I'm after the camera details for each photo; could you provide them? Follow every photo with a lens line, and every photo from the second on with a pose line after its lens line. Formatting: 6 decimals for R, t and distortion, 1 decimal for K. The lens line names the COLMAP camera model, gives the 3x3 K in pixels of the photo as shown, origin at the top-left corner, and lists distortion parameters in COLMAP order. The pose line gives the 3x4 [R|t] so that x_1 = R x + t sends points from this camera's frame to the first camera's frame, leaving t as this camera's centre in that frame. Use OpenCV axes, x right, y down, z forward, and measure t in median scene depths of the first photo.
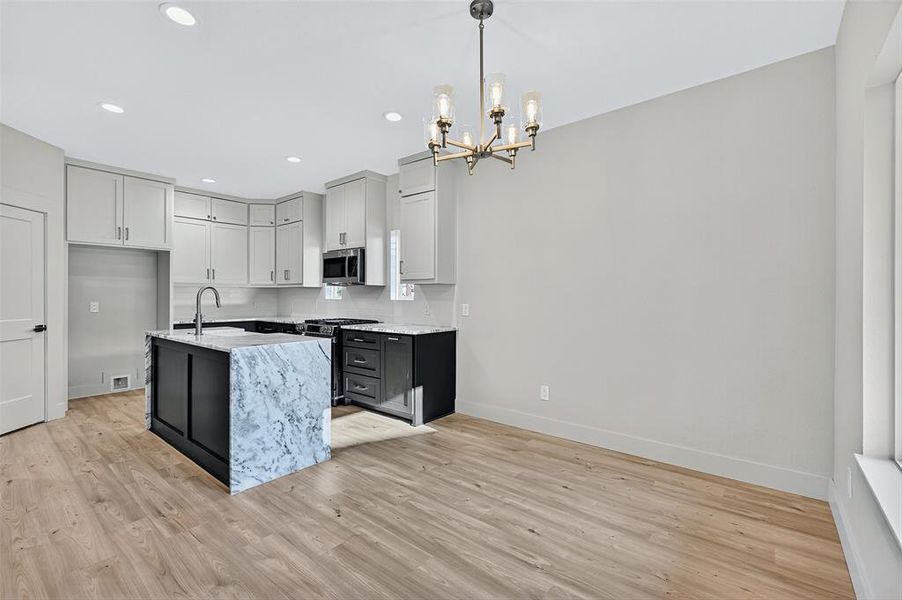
lens RADIAL K [[390.0, 0, 456.6], [0, 390.0, 300.7], [0, 0, 1]] dist [0.001238, 0.000575]
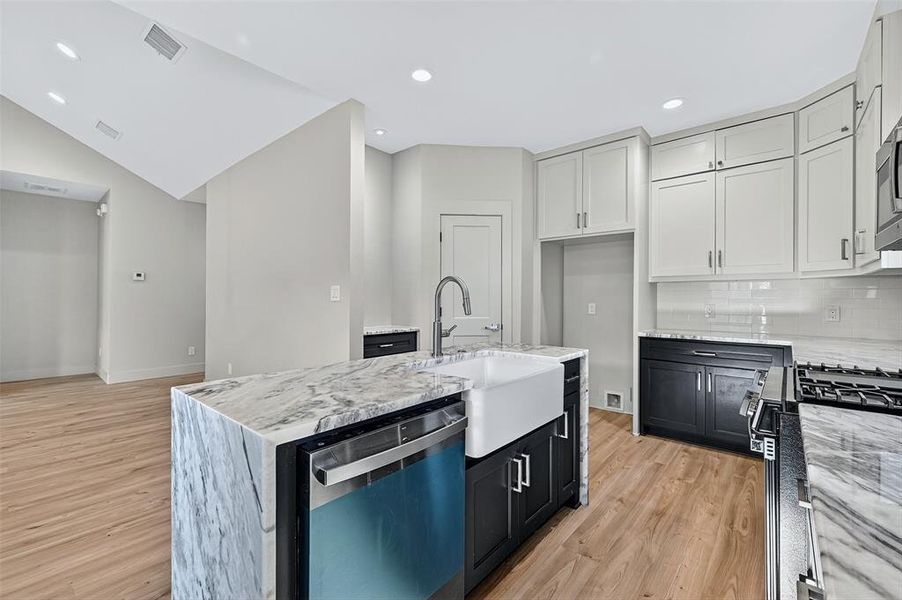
lens RADIAL K [[390.0, 0, 453.7], [0, 390.0, 301.5], [0, 0, 1]] dist [0.001238, 0.000575]
pose [[-0.029180, 0.002767, -0.999570, -0.022921], [-0.013570, 0.999903, 0.003164, 0.000981], [0.999482, 0.013656, -0.029140, 0.851104]]
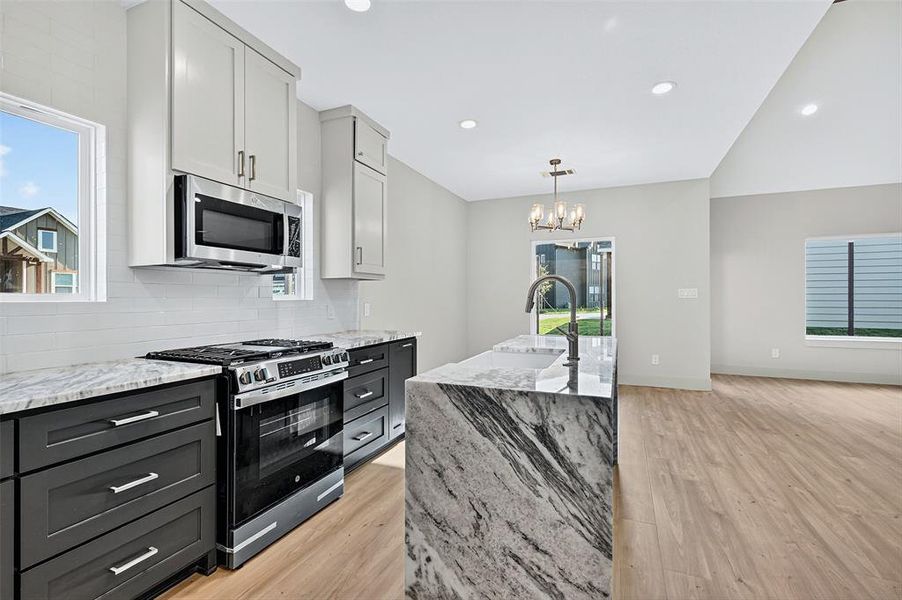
lens RADIAL K [[390.0, 0, 454.4], [0, 390.0, 295.7], [0, 0, 1]] dist [0.001238, 0.000575]
pose [[-0.259575, 0.001184, 0.965722, -0.966850], [0.012143, 0.999924, 0.002037, -0.008514], [-0.965647, 0.012255, -0.259570, 1.082200]]
